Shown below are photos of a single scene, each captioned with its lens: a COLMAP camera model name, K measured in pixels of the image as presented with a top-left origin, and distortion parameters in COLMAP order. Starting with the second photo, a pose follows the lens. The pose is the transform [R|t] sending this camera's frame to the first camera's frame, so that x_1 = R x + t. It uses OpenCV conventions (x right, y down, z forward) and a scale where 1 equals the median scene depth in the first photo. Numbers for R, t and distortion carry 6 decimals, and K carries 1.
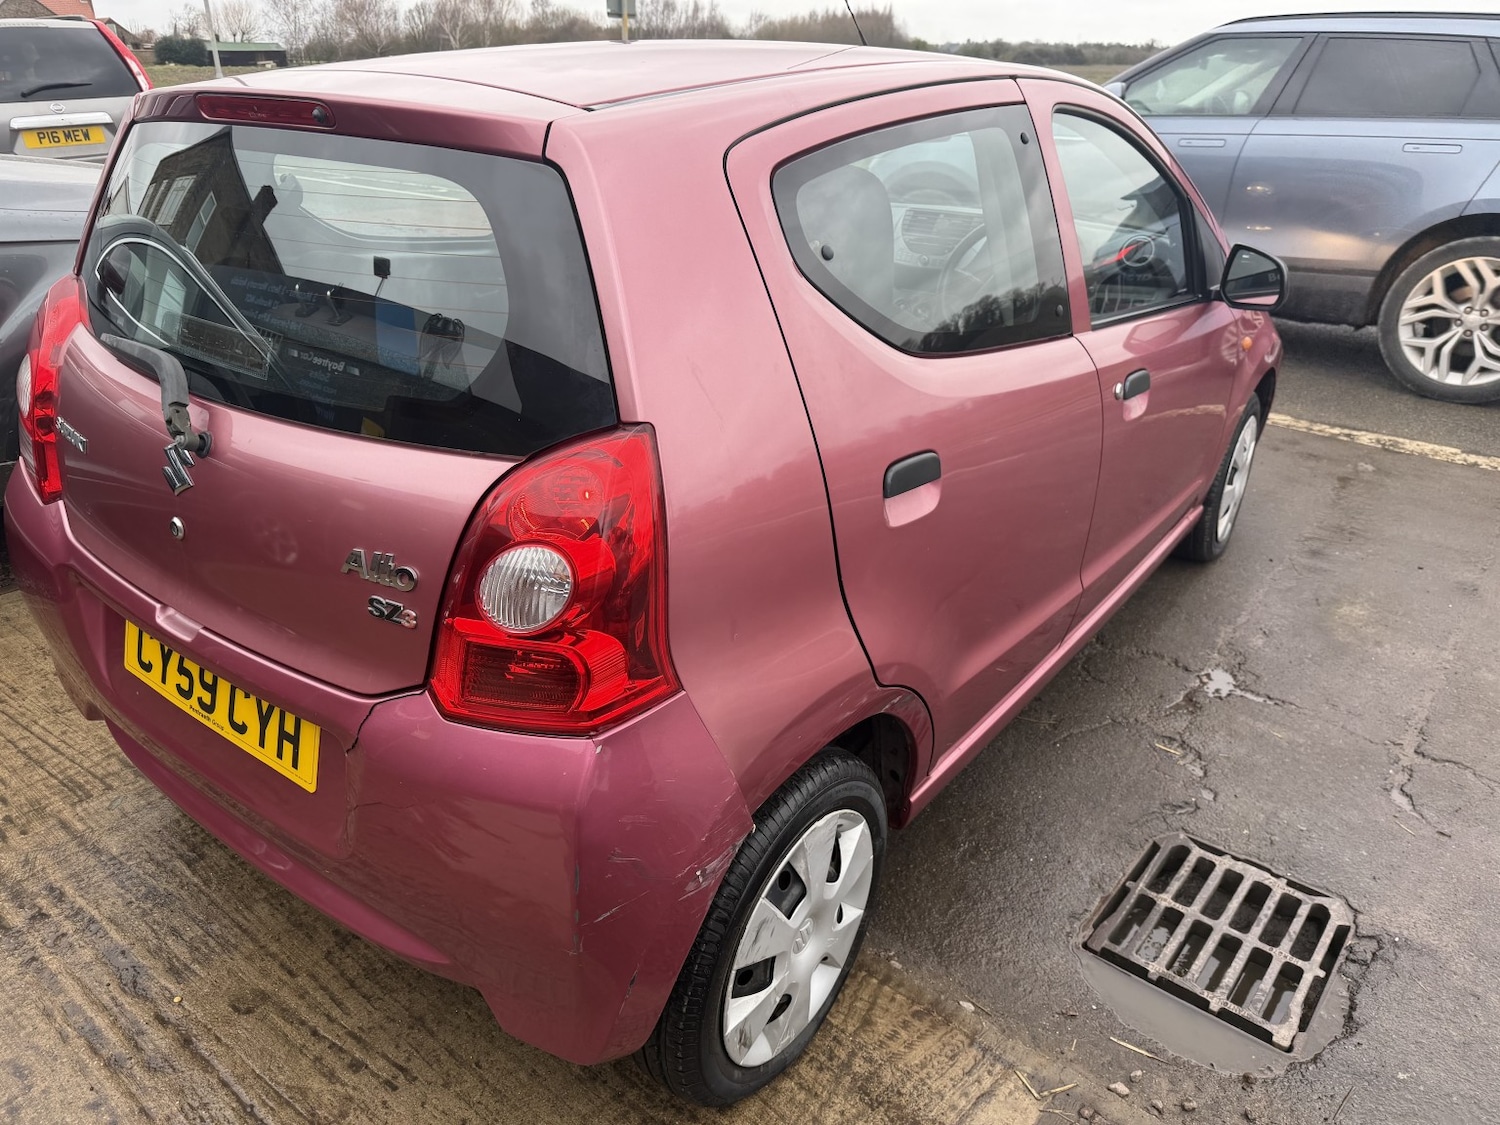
lens RADIAL K [[1088.3, 0, 729.7], [0, 1088.3, 564.8], [0, 0, 1]] dist [-0.003833, -0.006078]
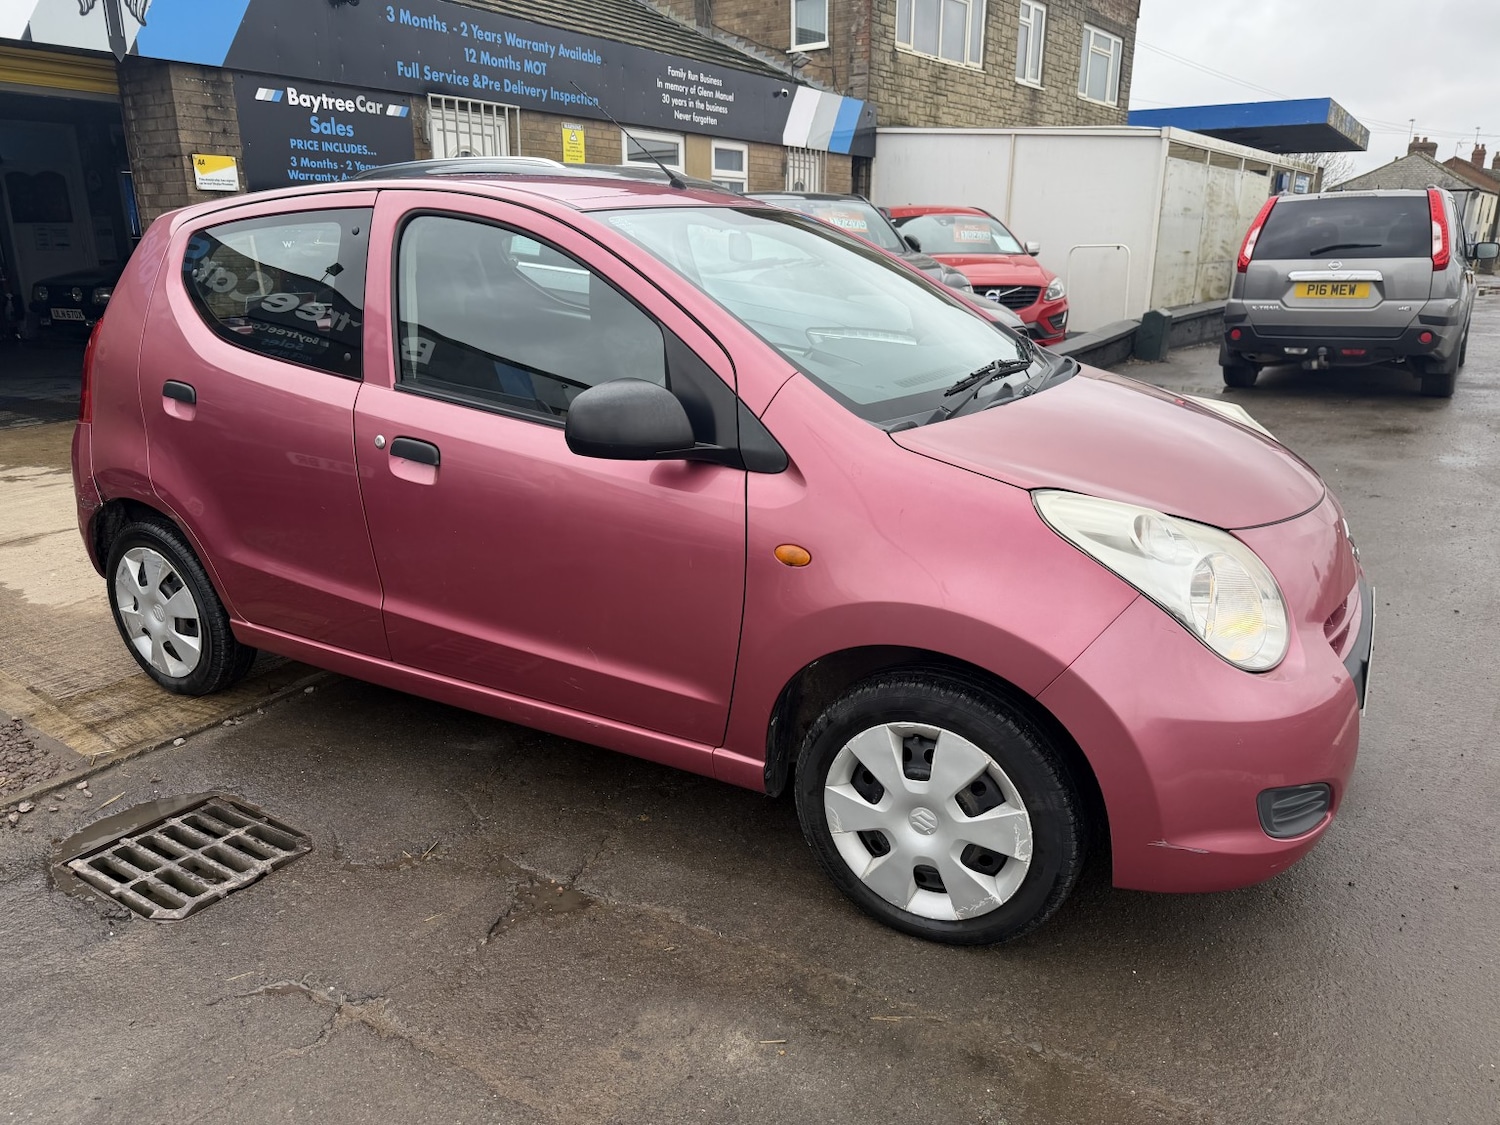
lens RADIAL K [[1065.4, 0, 741.9], [0, 1065.4, 562.4], [0, 0, 1]] dist [0.005193, -0.009897]
pose [[0.113131, 0.283994, -0.952129, 1.535565], [-0.420421, 0.881948, 0.213107, -0.455456], [0.900249, 0.376186, 0.219172, 1.149456]]
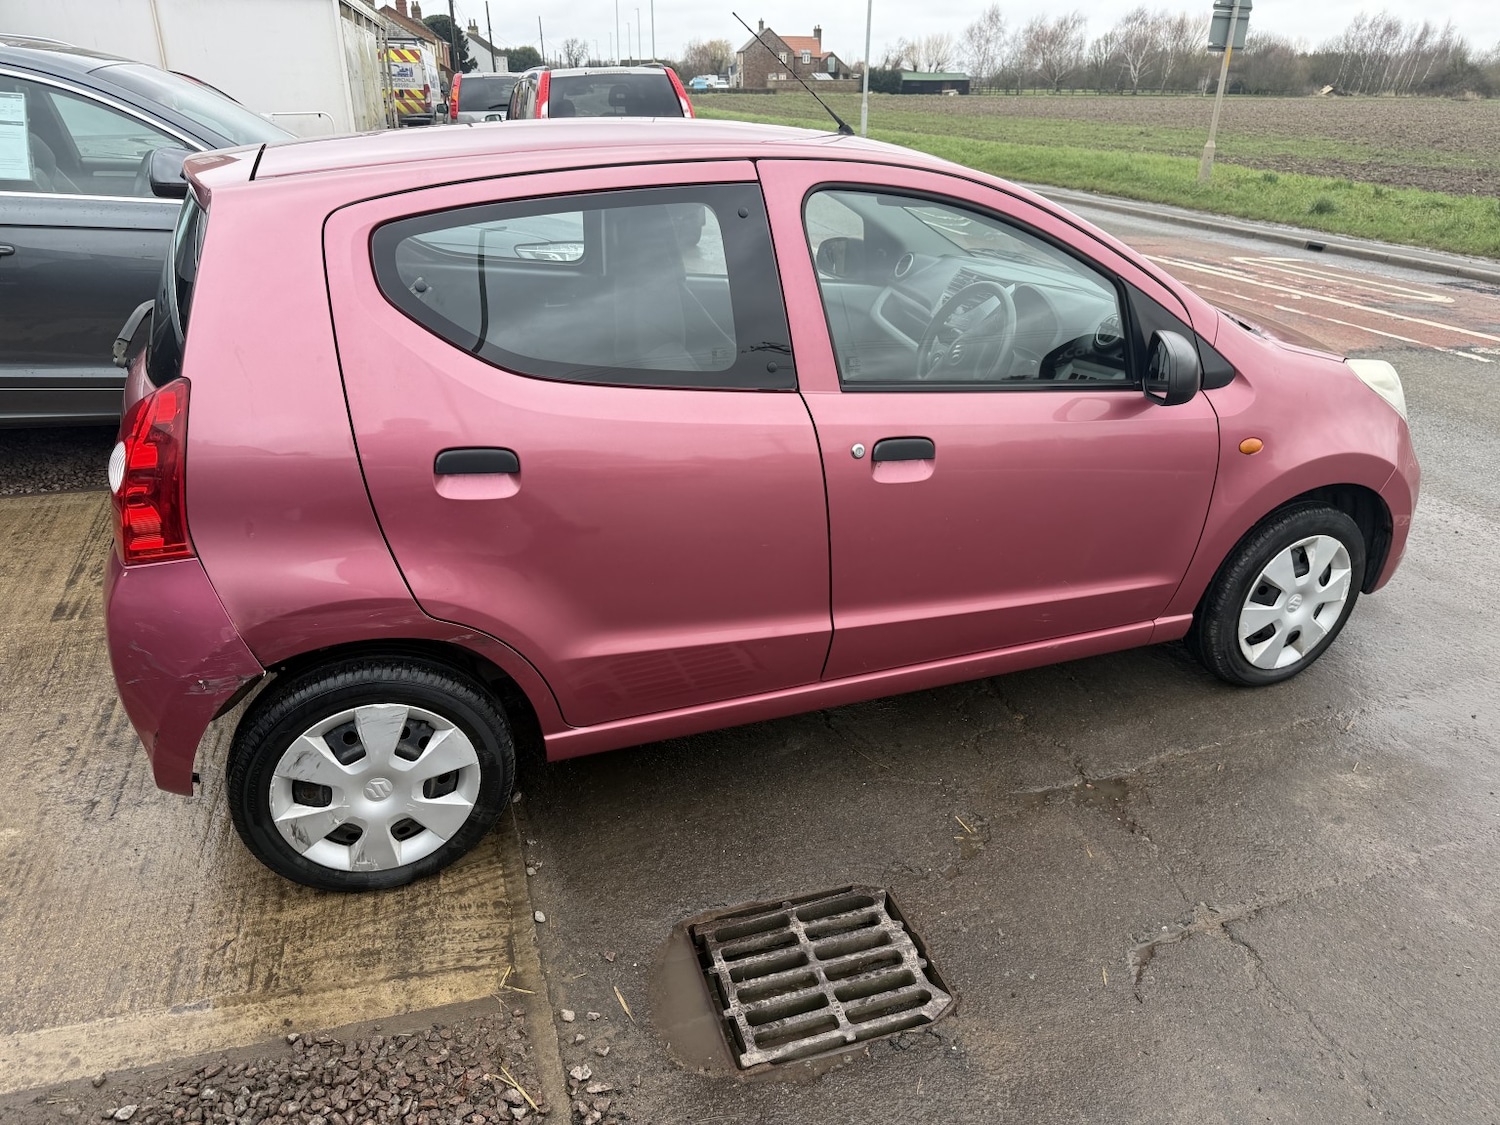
lens RADIAL K [[1063.7, 0, 734.2], [0, 1063.7, 561.8], [0, 0, 1]] dist [0.024235, -0.026321]
pose [[0.839390, 0.221113, -0.496521, 0.797035], [-0.229616, 0.972250, 0.044791, -0.071854], [0.492647, 0.076412, 0.866868, 0.040291]]
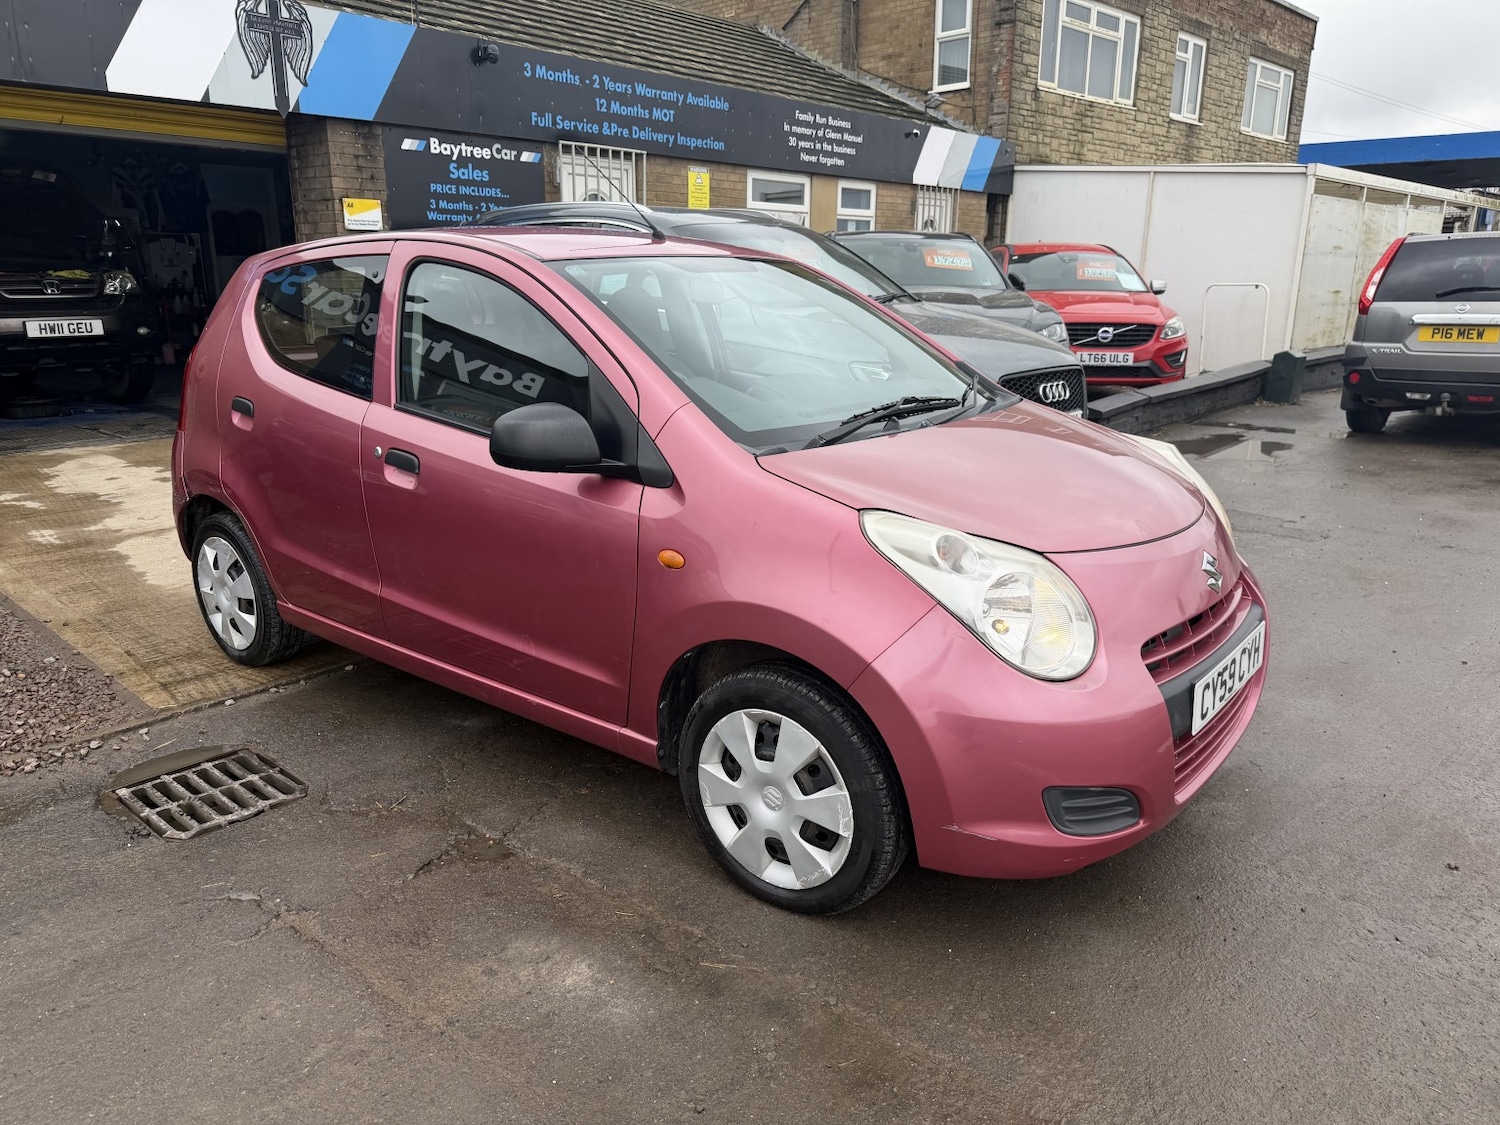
lens RADIAL K [[1065.6, 0, 746.5], [0, 1065.6, 560.9], [0, 0, 1]] dist [0.006840, -0.012591]
pose [[-0.038428, 0.256947, -0.965661, 1.686601], [-0.429345, 0.868381, 0.248147, -0.577826], [0.902323, 0.424138, 0.076949, 1.378330]]
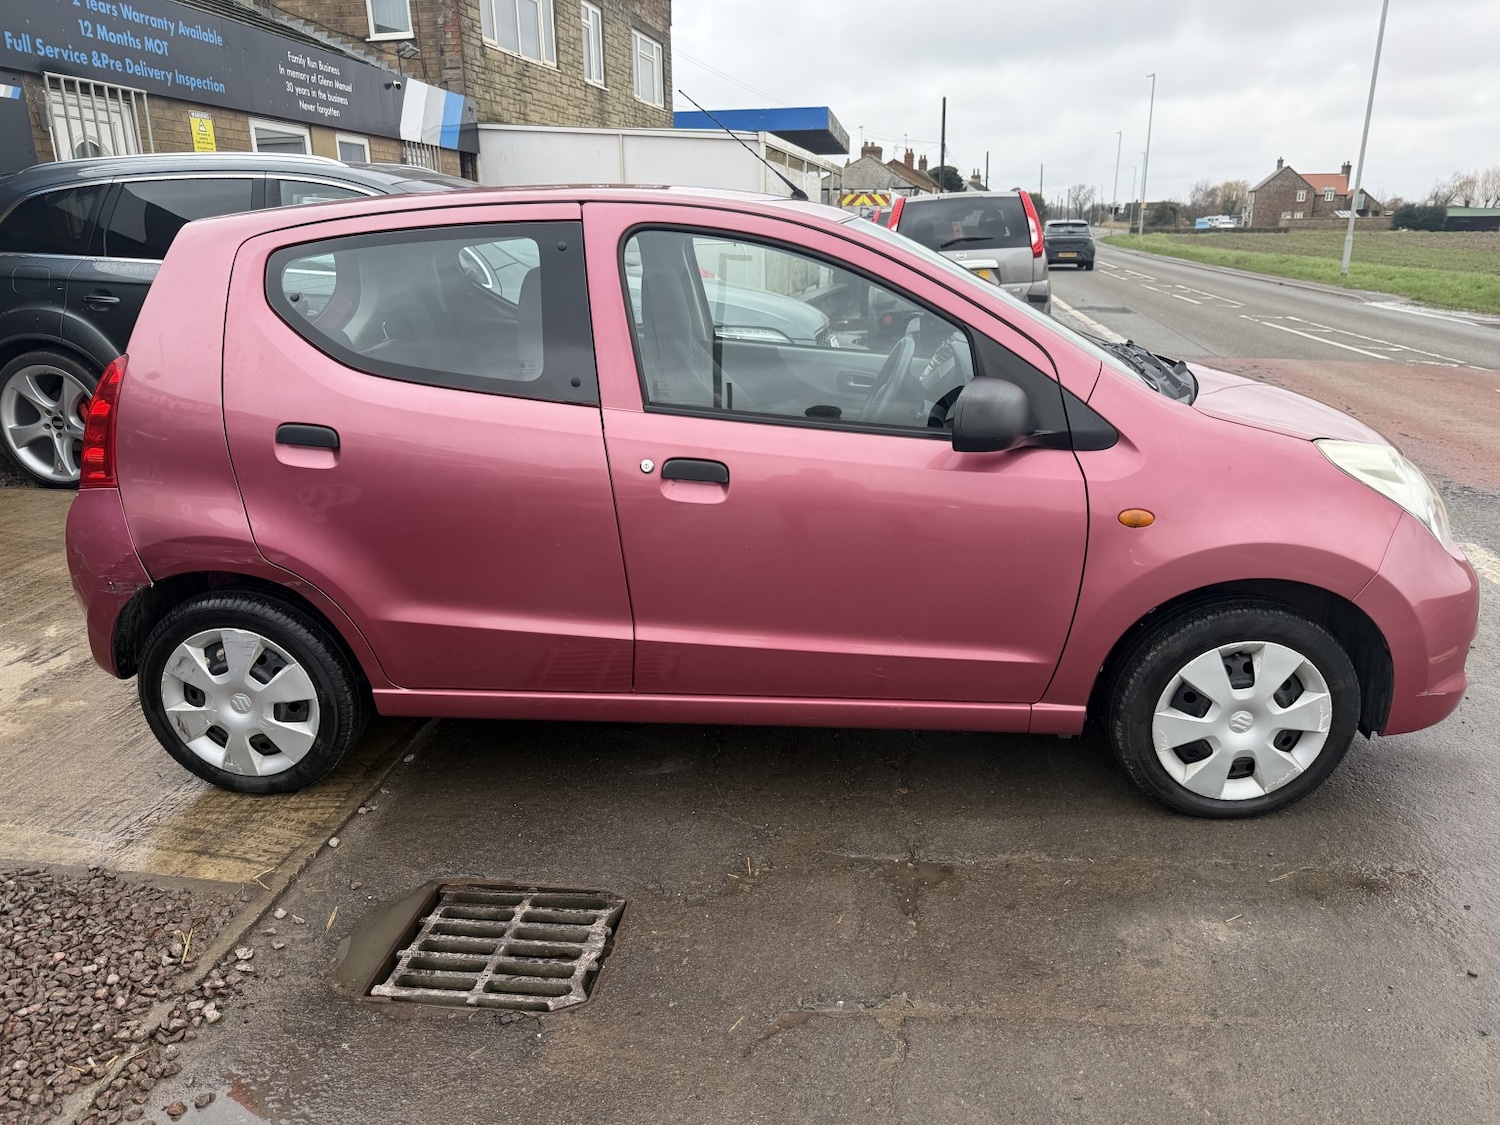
lens RADIAL K [[1065.6, 0, 746.5], [0, 1065.6, 560.9], [0, 0, 1]] dist [0.006840, -0.012591]
pose [[0.531580, 0.240493, -0.812149, 1.336420], [-0.346183, 0.936790, 0.050813, -0.159497], [0.773033, 0.254141, 0.581234, 0.462092]]
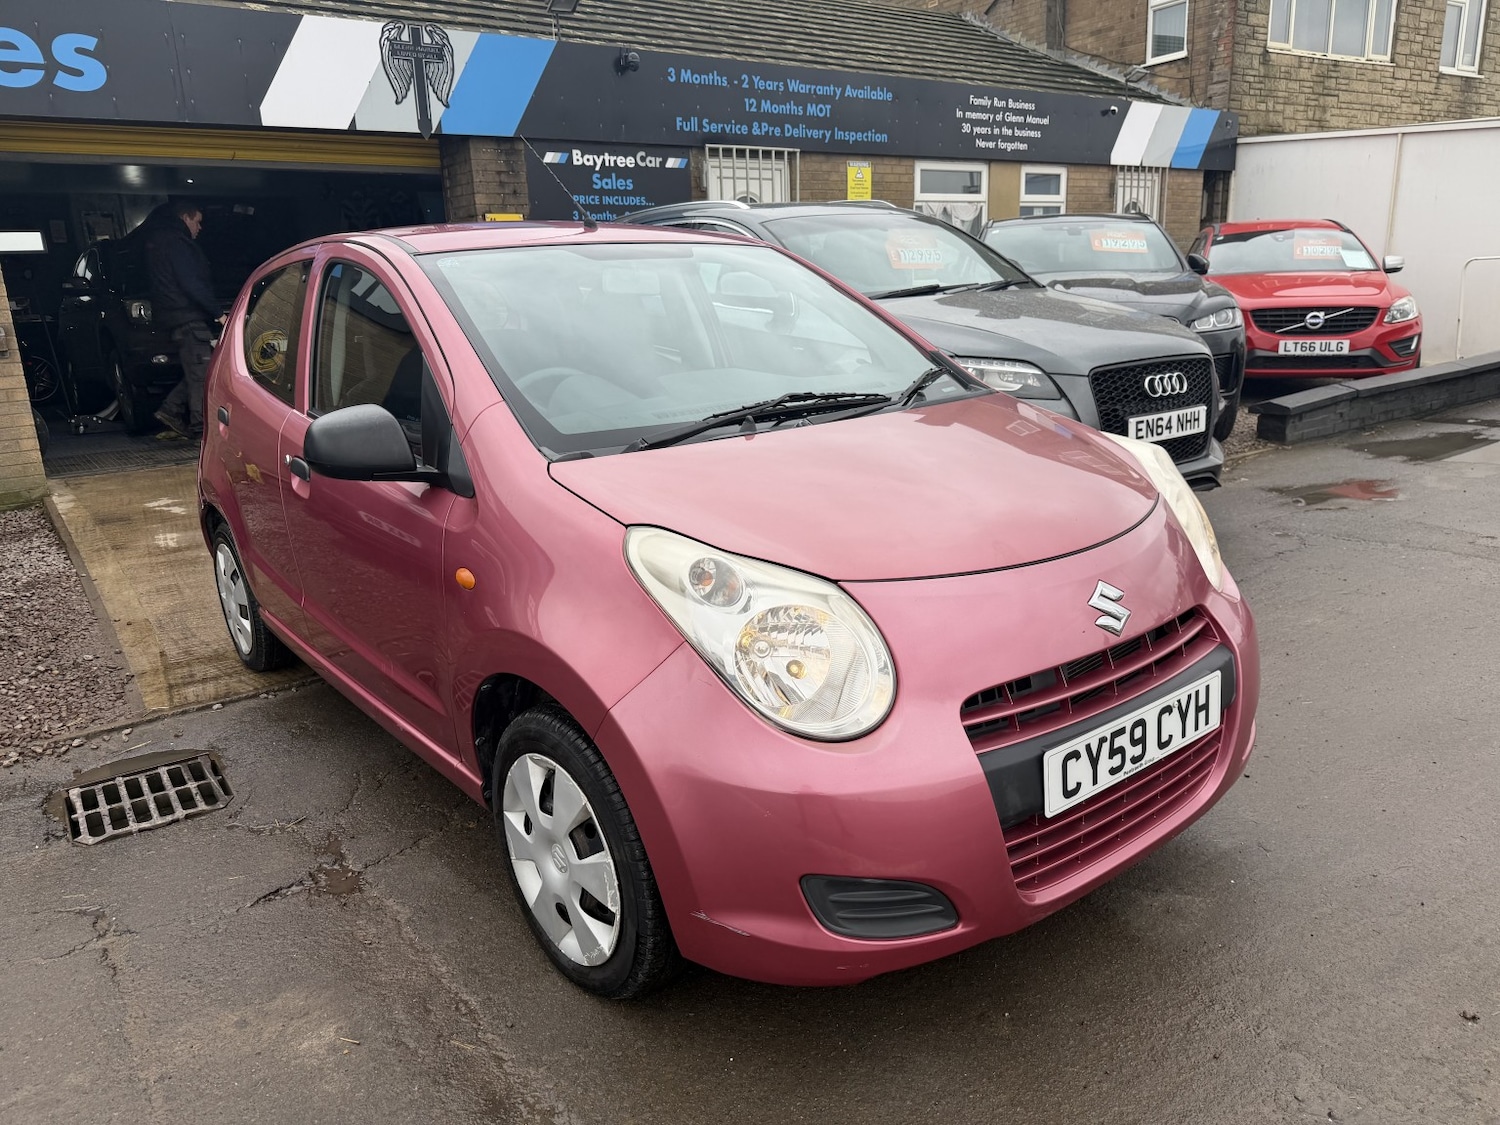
lens RADIAL K [[1065.6, 0, 746.5], [0, 1065.6, 560.9], [0, 0, 1]] dist [0.006840, -0.012591]
pose [[-0.258572, 0.249953, -0.933094, 1.477983], [-0.376462, 0.863497, 0.335632, -0.710893], [0.889616, 0.438059, -0.129178, 1.733007]]
